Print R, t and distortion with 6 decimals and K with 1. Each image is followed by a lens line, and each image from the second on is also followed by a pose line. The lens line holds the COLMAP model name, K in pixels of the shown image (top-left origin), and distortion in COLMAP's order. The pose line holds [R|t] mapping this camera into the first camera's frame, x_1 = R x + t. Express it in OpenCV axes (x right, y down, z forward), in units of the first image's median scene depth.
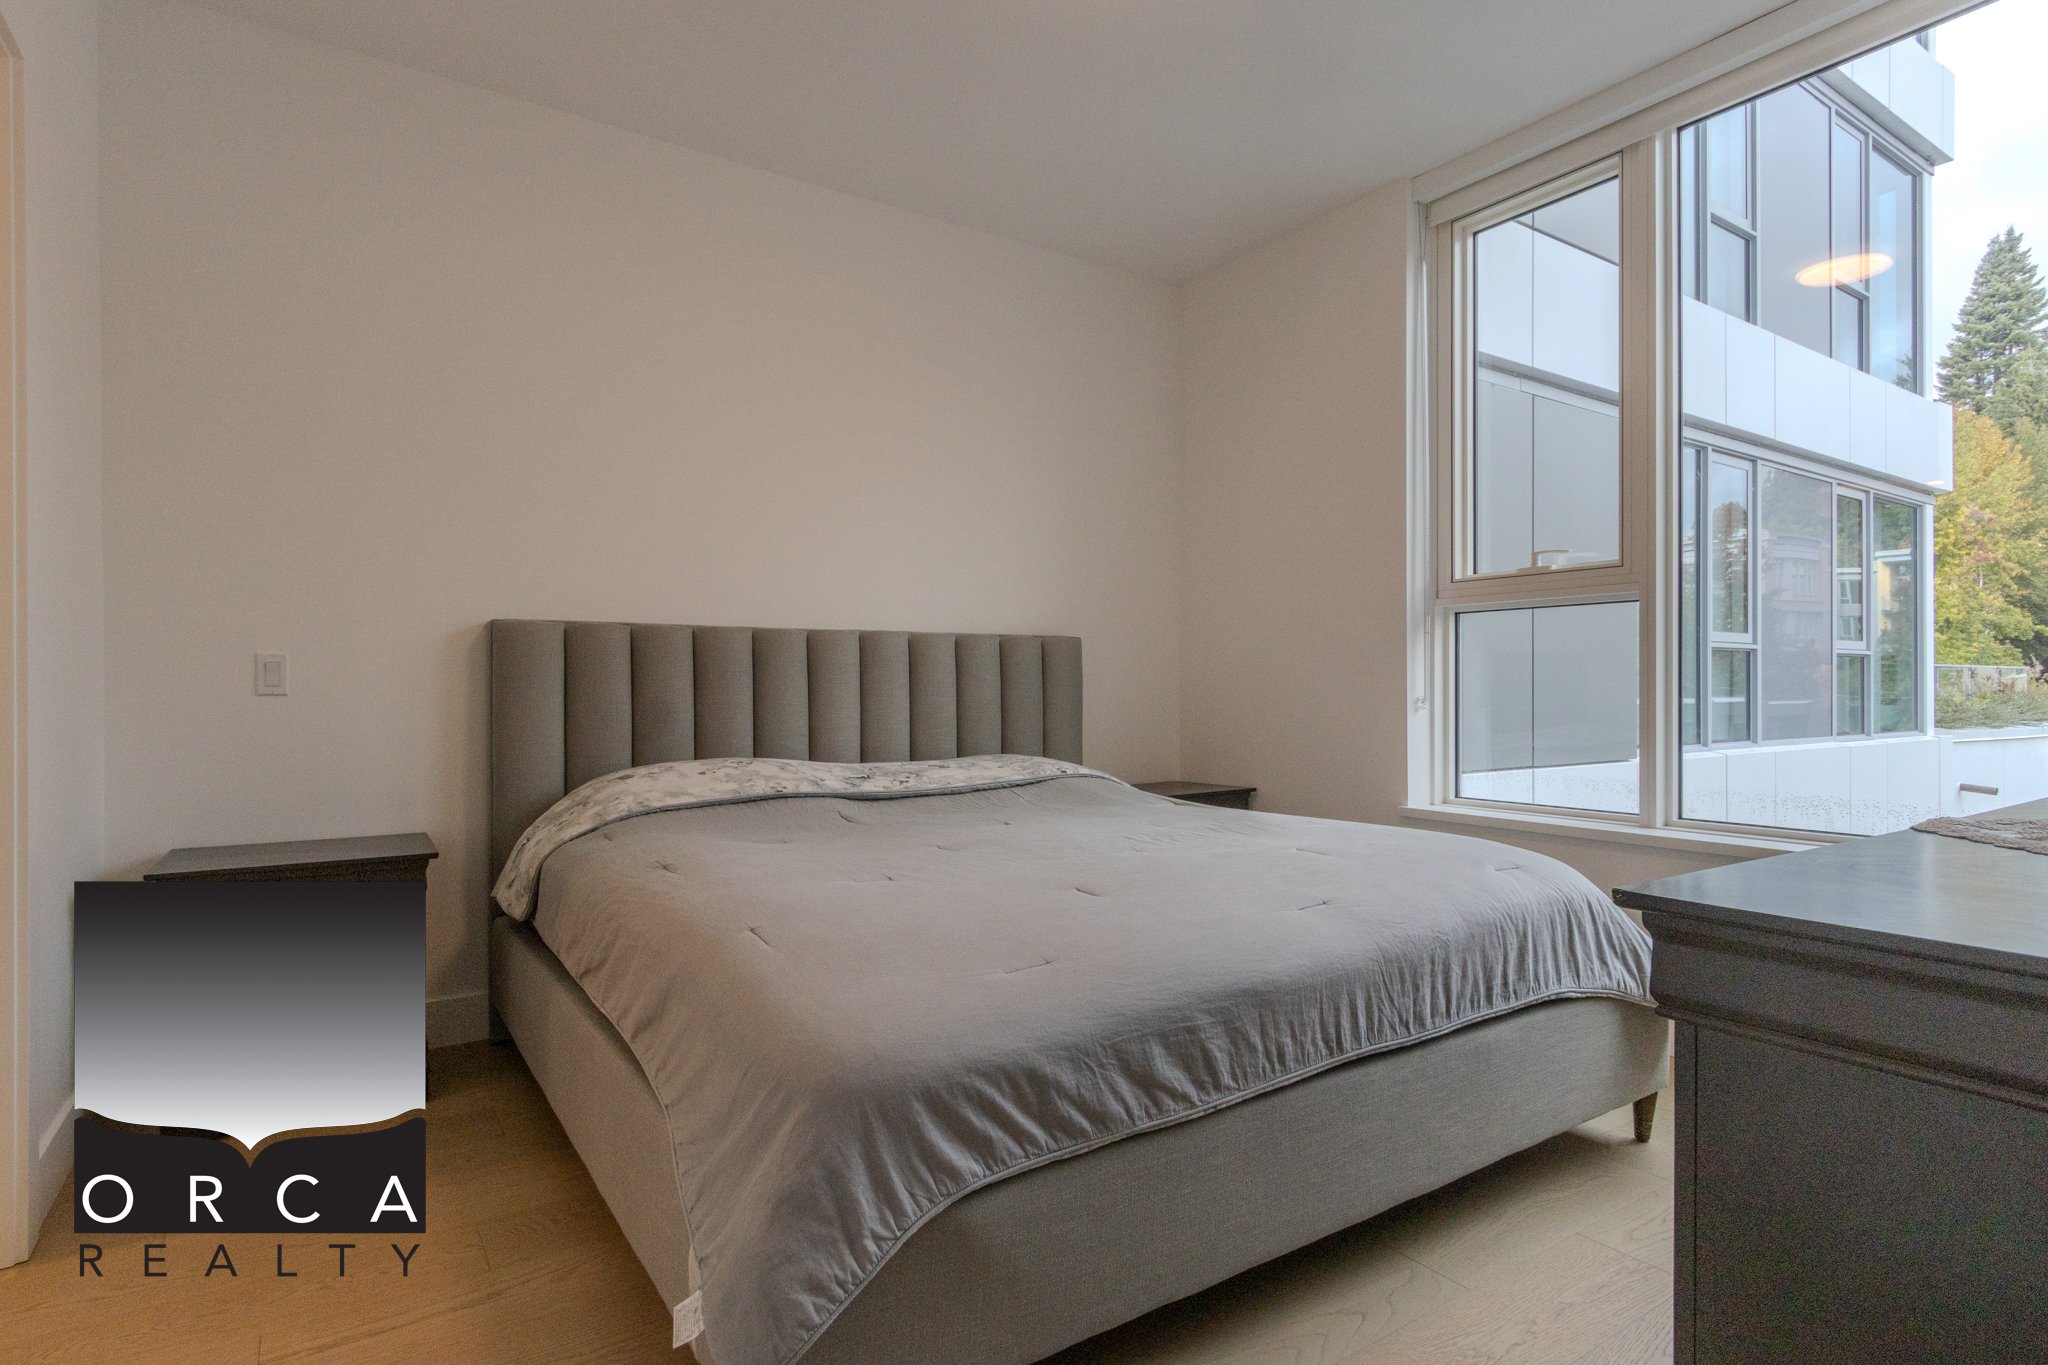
lens RADIAL K [[1040.5, 0, 1009.3], [0, 1040.5, 694.2], [0, 0, 1]] dist [0.008578, -0.003865]
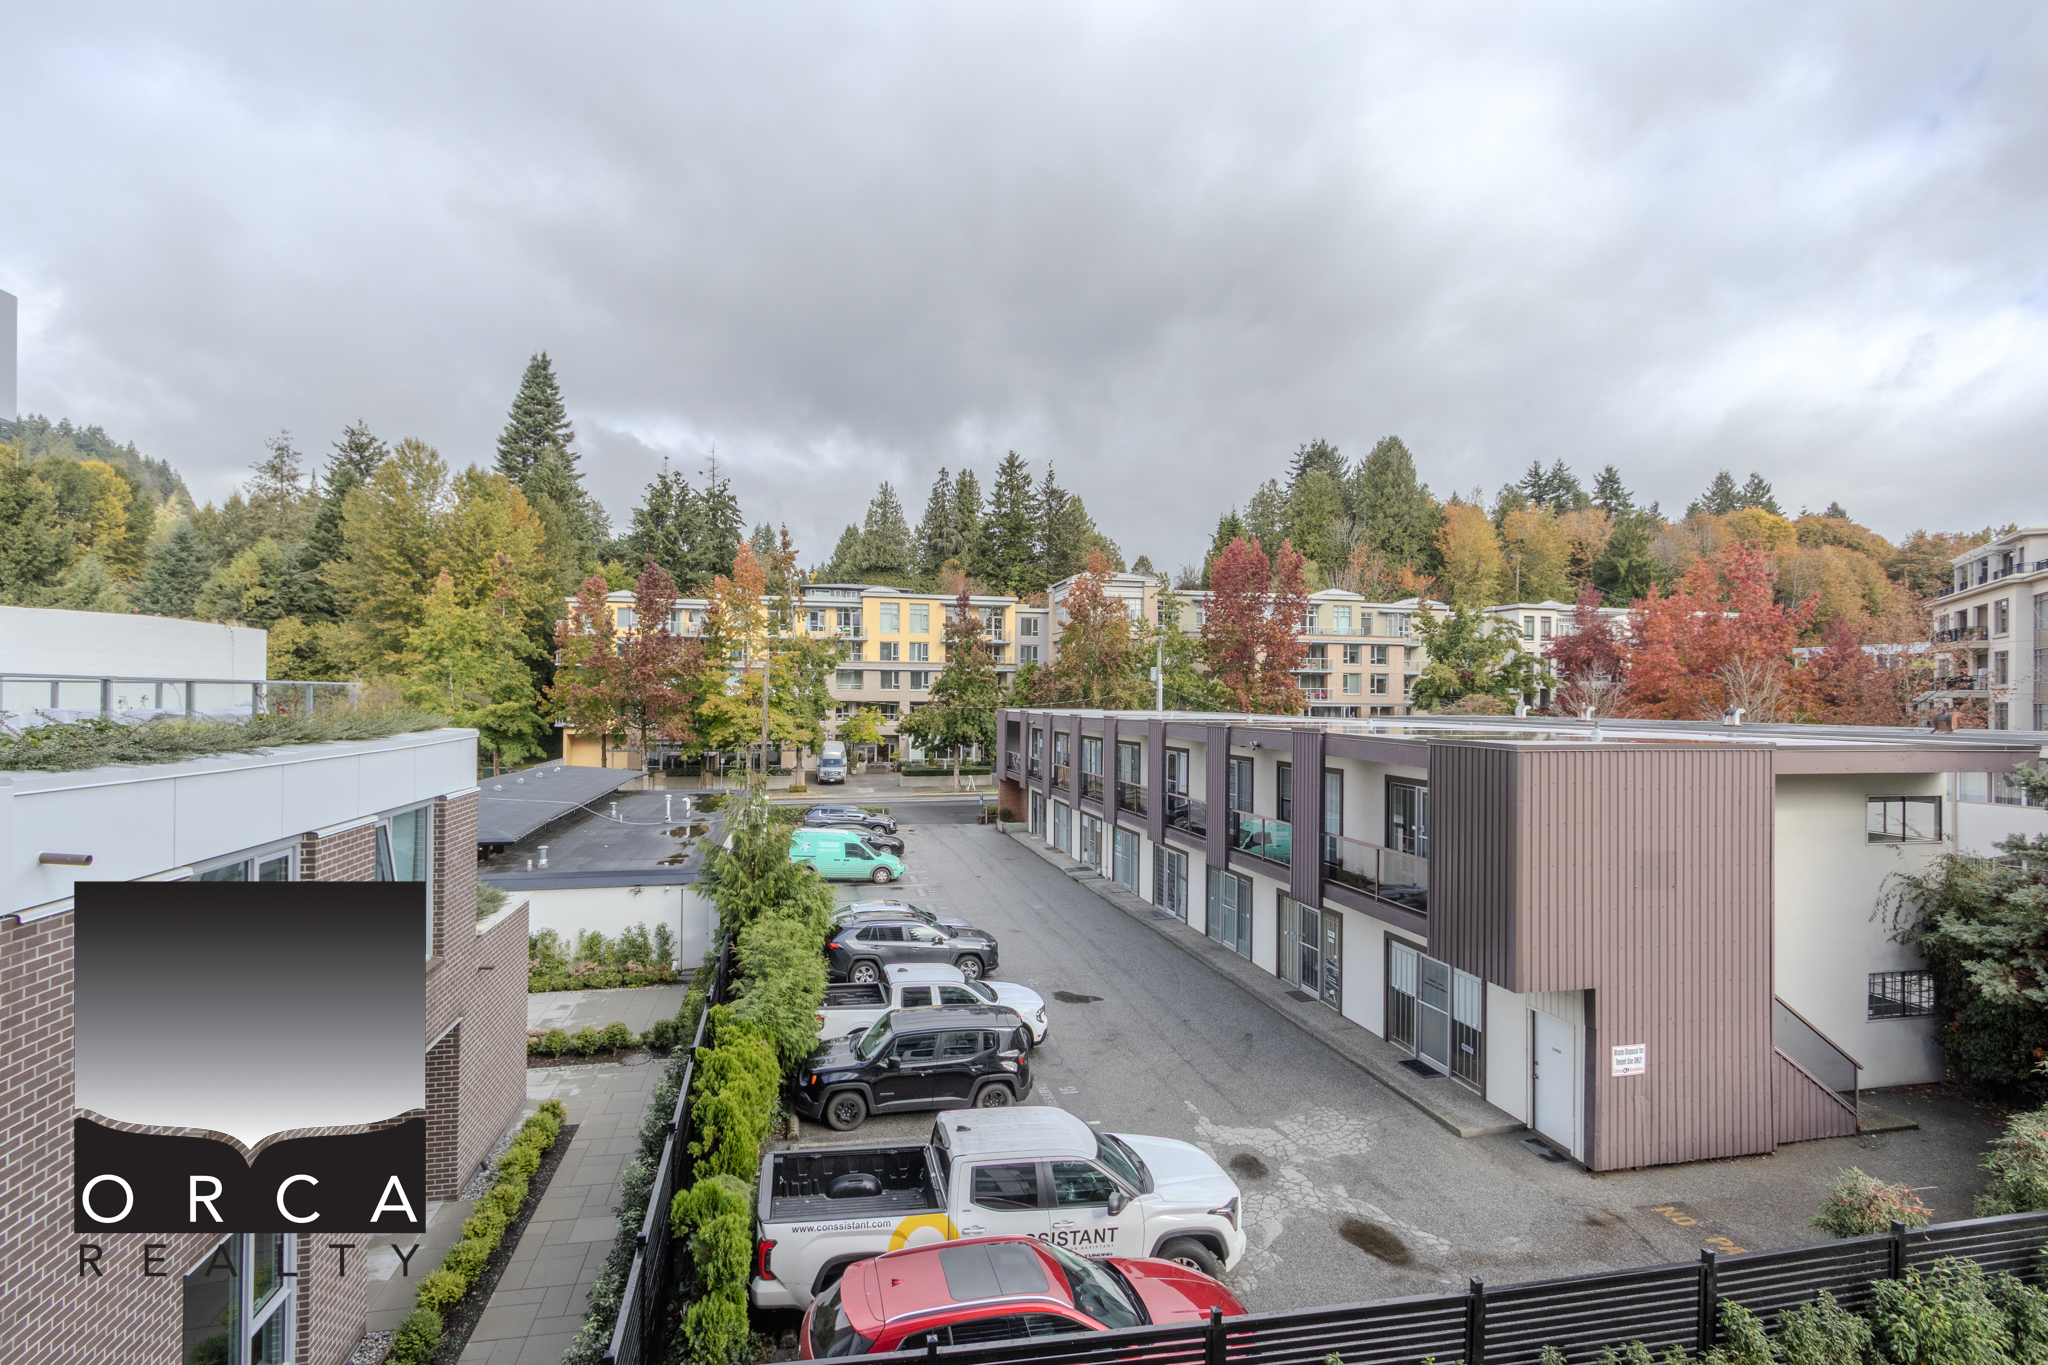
lens RADIAL K [[930.2, 0, 1002.1], [0, 930.2, 695.5], [0, 0, 1]] dist [0.006477, -0.002723]
pose [[0.361878, 0.006336, 0.932204, 0.724092], [-0.003851, 0.999979, -0.005302, -0.023381], [-0.932217, -0.001671, 0.361895, 0.236117]]
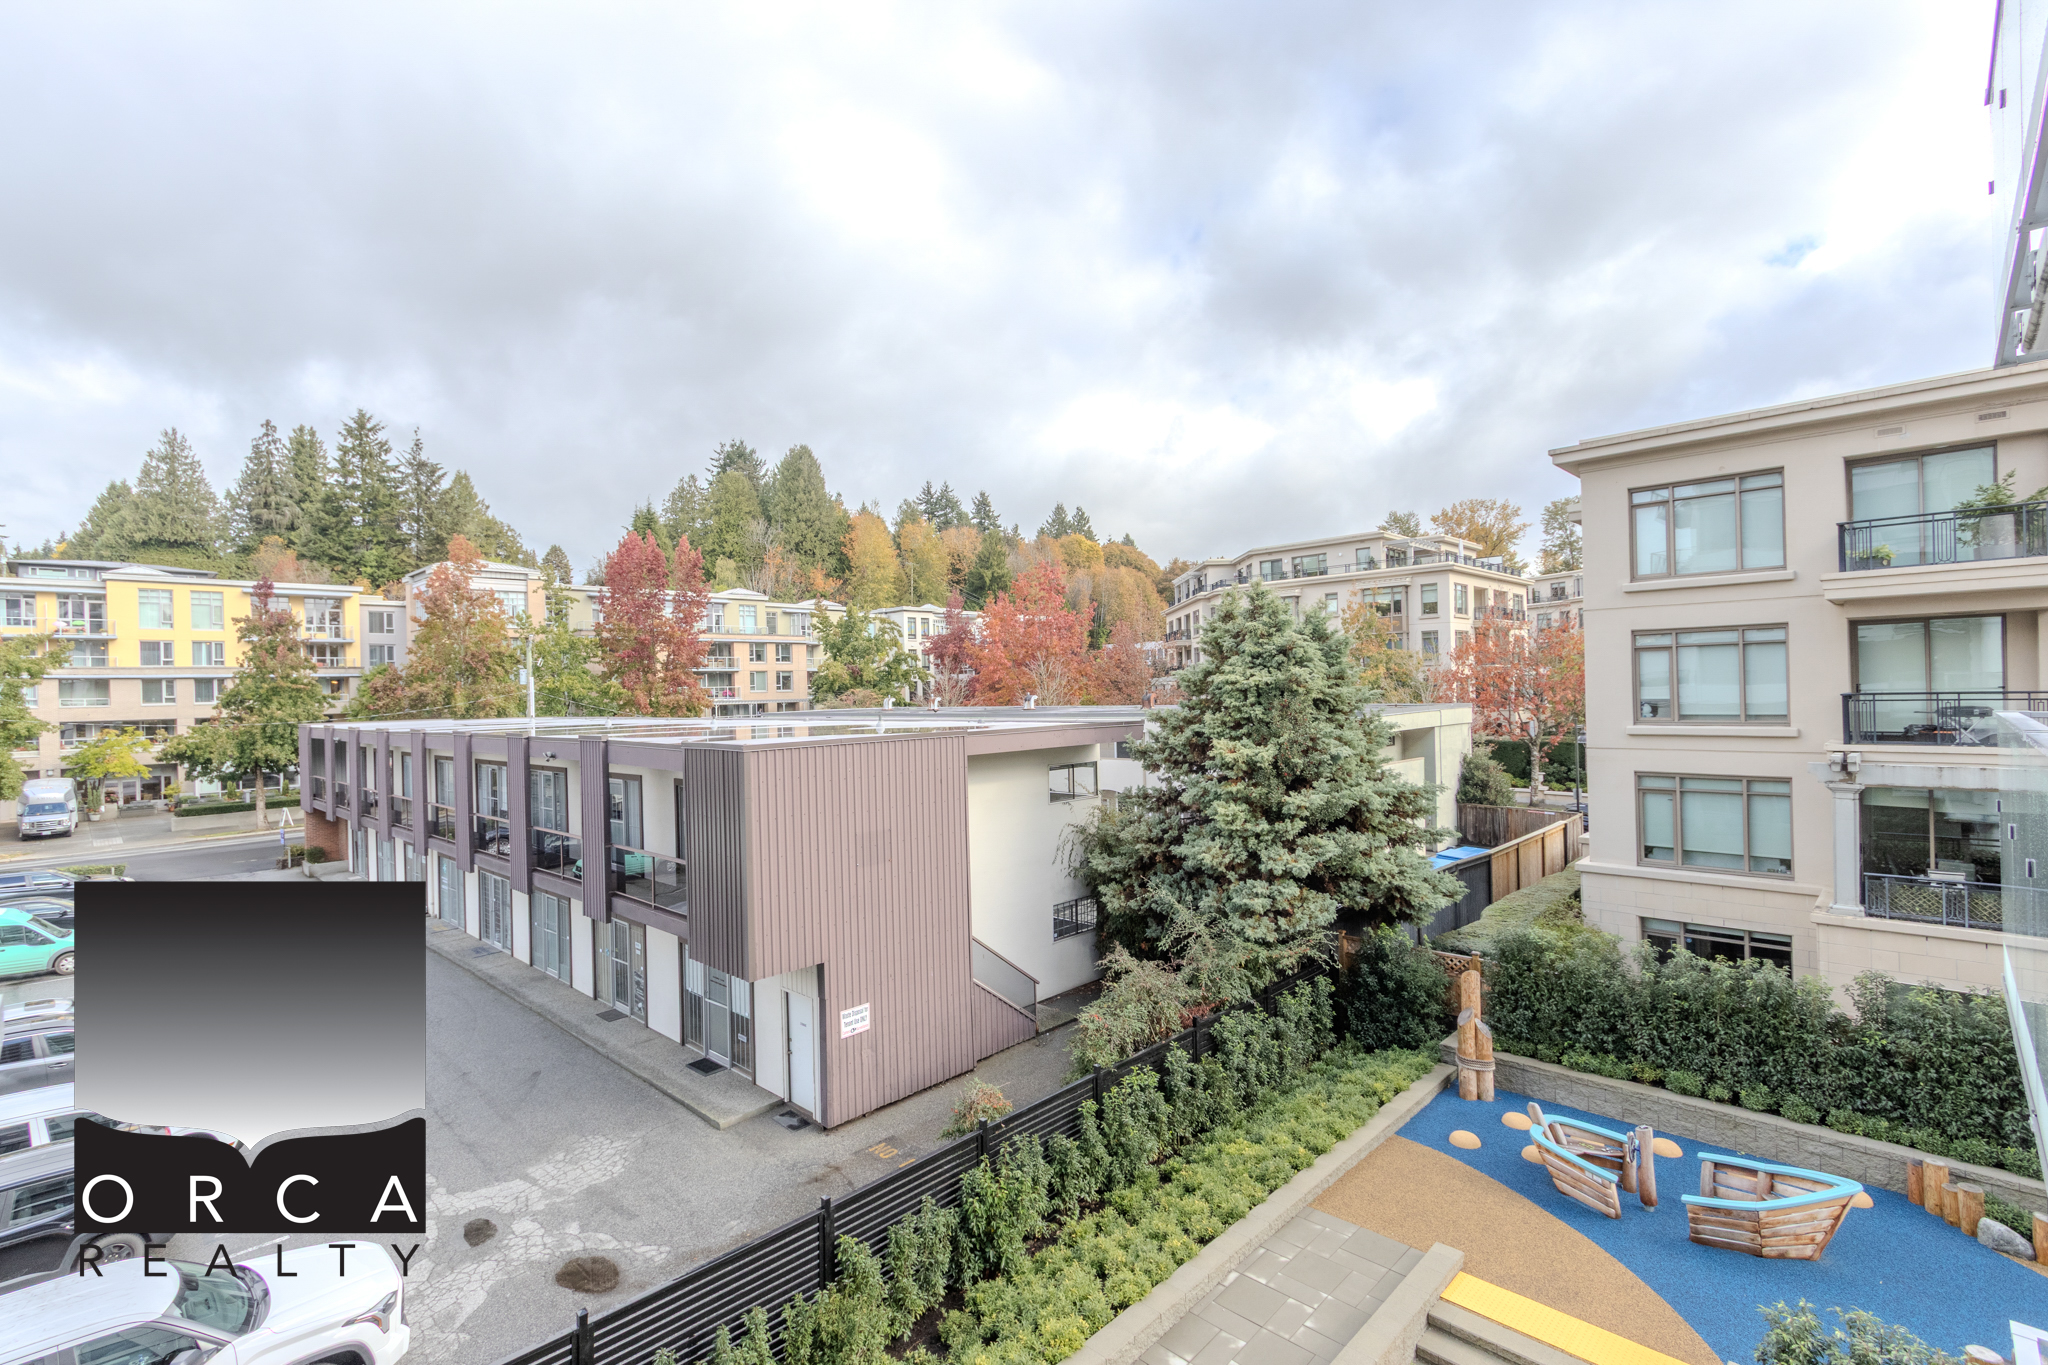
lens RADIAL K [[930.2, 0, 1002.3], [0, 930.2, 690.7], [0, 0, 1]] dist [0.006477, -0.002723]
pose [[-0.205004, 0.005885, 0.978743, 0.818536], [0.031203, 0.999513, 0.000525, -0.034547], [-0.978264, 0.030647, -0.205088, -0.175591]]
